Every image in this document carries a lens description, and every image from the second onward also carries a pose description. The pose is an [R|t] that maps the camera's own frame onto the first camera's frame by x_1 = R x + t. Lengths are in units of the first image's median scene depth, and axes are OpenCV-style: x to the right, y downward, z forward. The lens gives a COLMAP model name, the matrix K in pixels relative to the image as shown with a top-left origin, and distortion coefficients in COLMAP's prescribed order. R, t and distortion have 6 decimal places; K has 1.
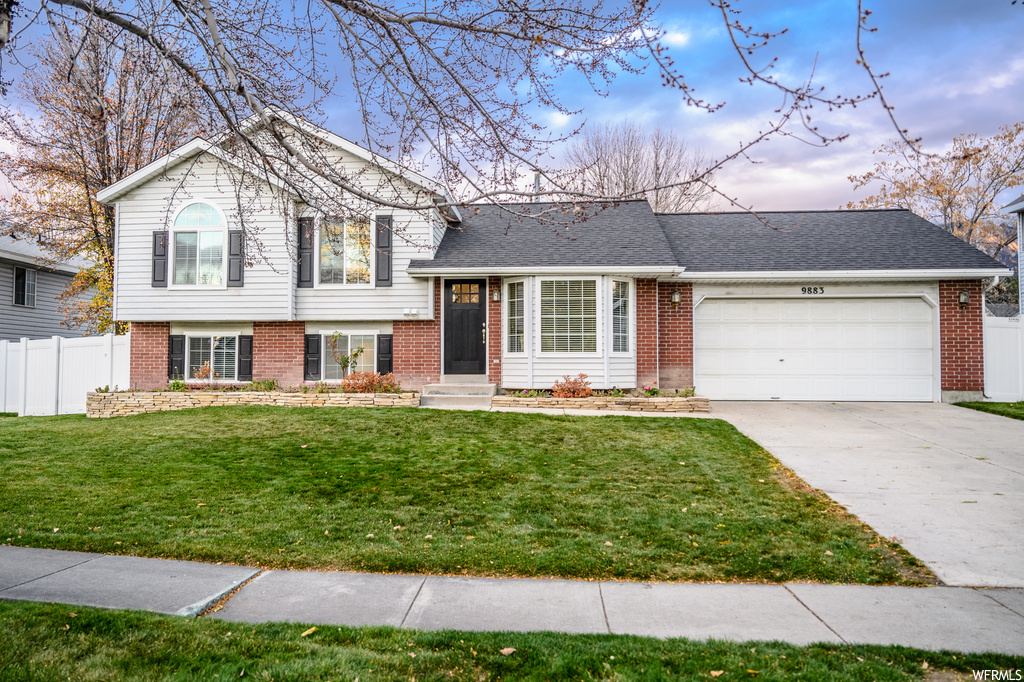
lens RADIAL K [[705.4, 0, 512.0], [0, 705.4, 341.0], [0, 0, 1]] dist [-0.000469, 0.001390]
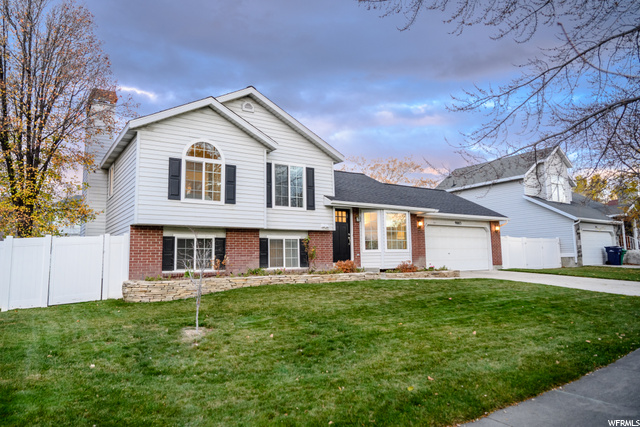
lens RADIAL K [[440.9, 0, 320.0], [0, 440.9, 213.5], [0, 0, 1]] dist [-0.000469, 0.001390]
pose [[0.754725, 0.055245, 0.653712, -0.837696], [-0.007088, 0.997077, -0.076080, 0.009873], [-0.656004, 0.052786, 0.752910, 0.202391]]
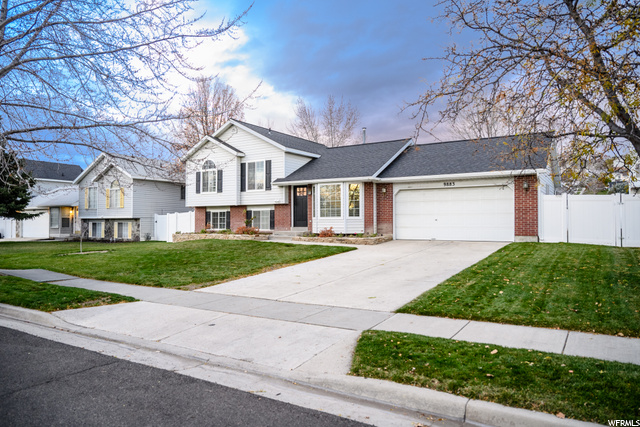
lens RADIAL K [[440.9, 0, 320.0], [0, 440.9, 213.5], [0, 0, 1]] dist [-0.000469, 0.001390]
pose [[0.886120, -0.013357, -0.463263, 0.655574], [0.022479, 0.999647, 0.014174, -0.015213], [0.462910, -0.022974, 0.886108, -0.241780]]
